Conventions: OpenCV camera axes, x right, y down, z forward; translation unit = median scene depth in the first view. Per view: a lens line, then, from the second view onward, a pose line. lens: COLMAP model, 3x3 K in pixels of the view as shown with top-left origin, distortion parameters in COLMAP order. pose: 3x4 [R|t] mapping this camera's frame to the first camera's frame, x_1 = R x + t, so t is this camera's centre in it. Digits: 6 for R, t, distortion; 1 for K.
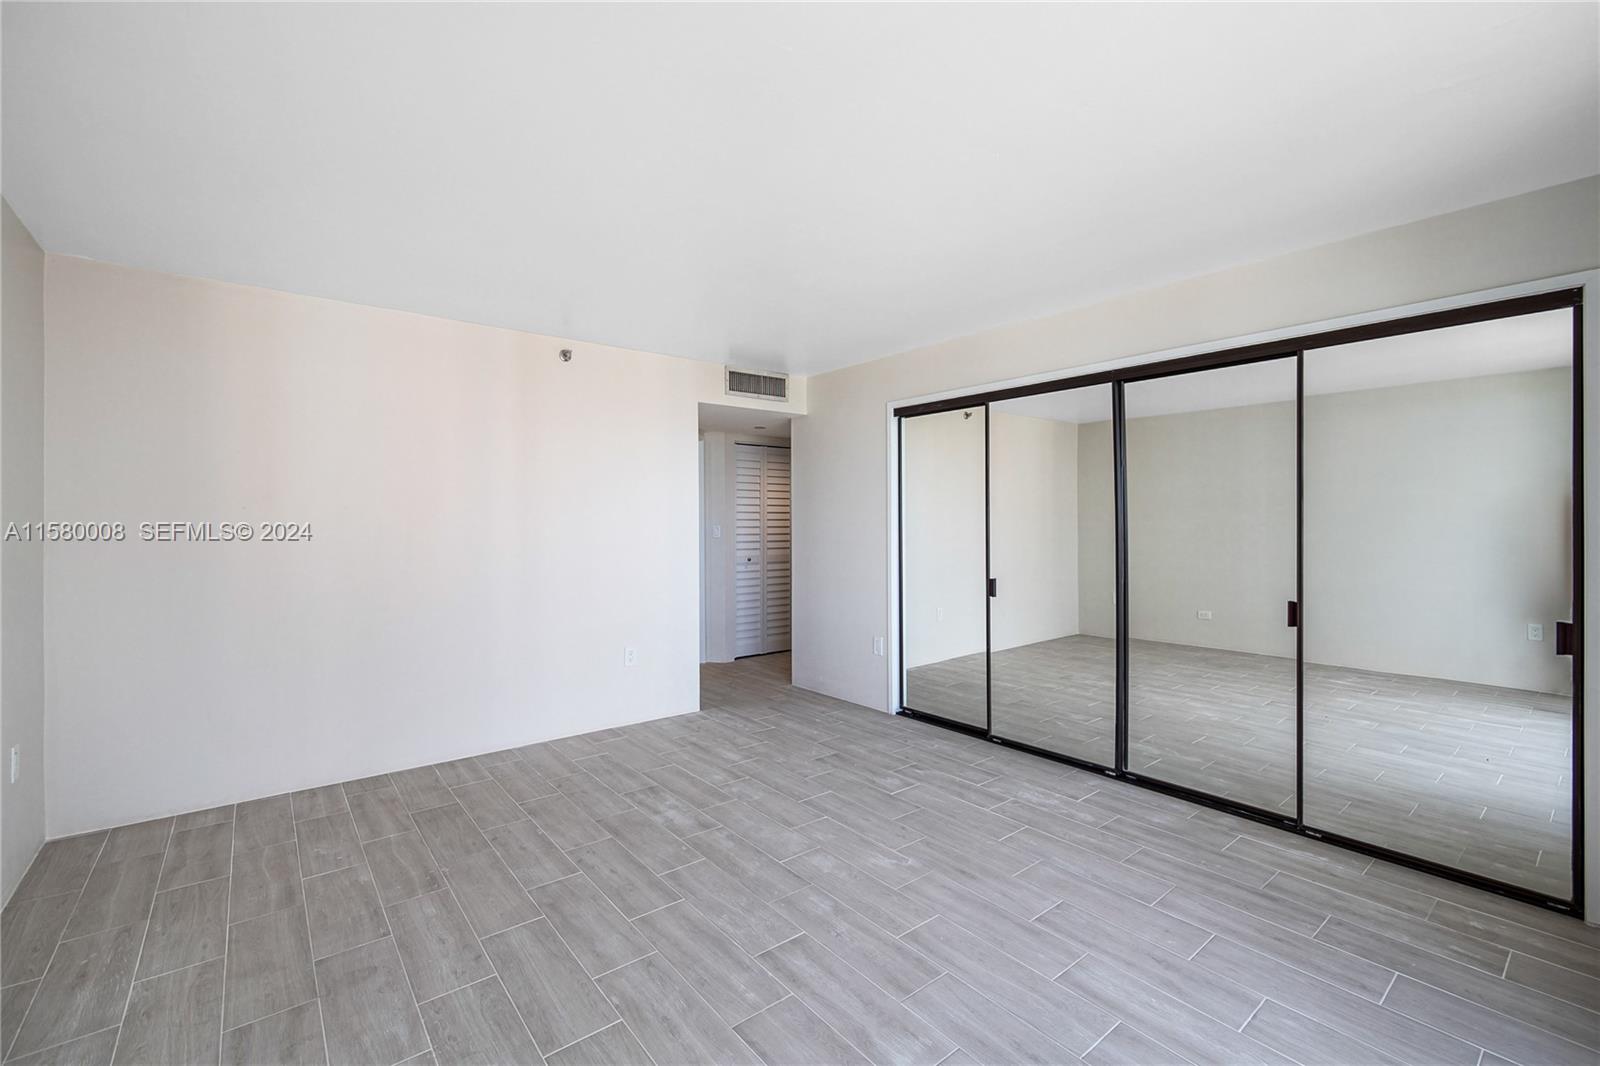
lens RADIAL K [[697.6, 0, 803.4], [0, 697.6, 529.7], [0, 0, 1]] dist [-0.000157, 0.000219]
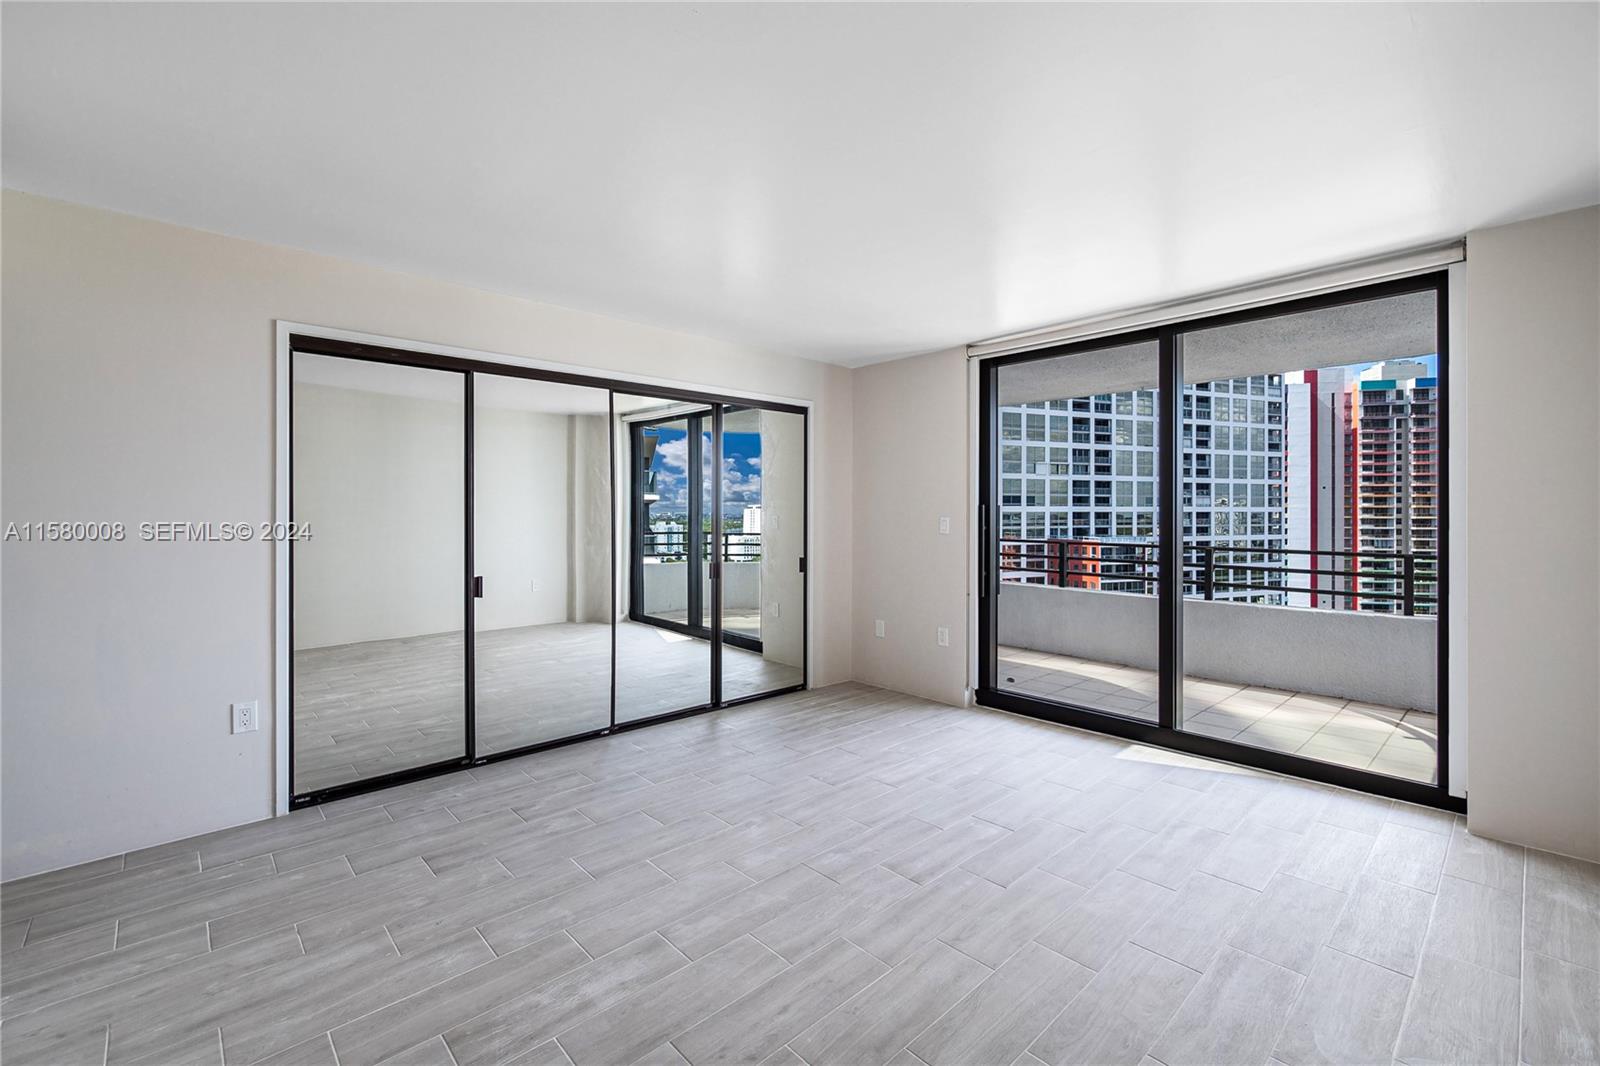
lens RADIAL K [[697.6, 0, 803.4], [0, 697.6, 529.7], [0, 0, 1]] dist [-0.000157, 0.000219]
pose [[-0.089738, -0.022586, 0.995709, -0.802368], [0.010898, 0.999661, 0.023658, -0.006675], [-0.995906, 0.012974, -0.089461, 0.865970]]
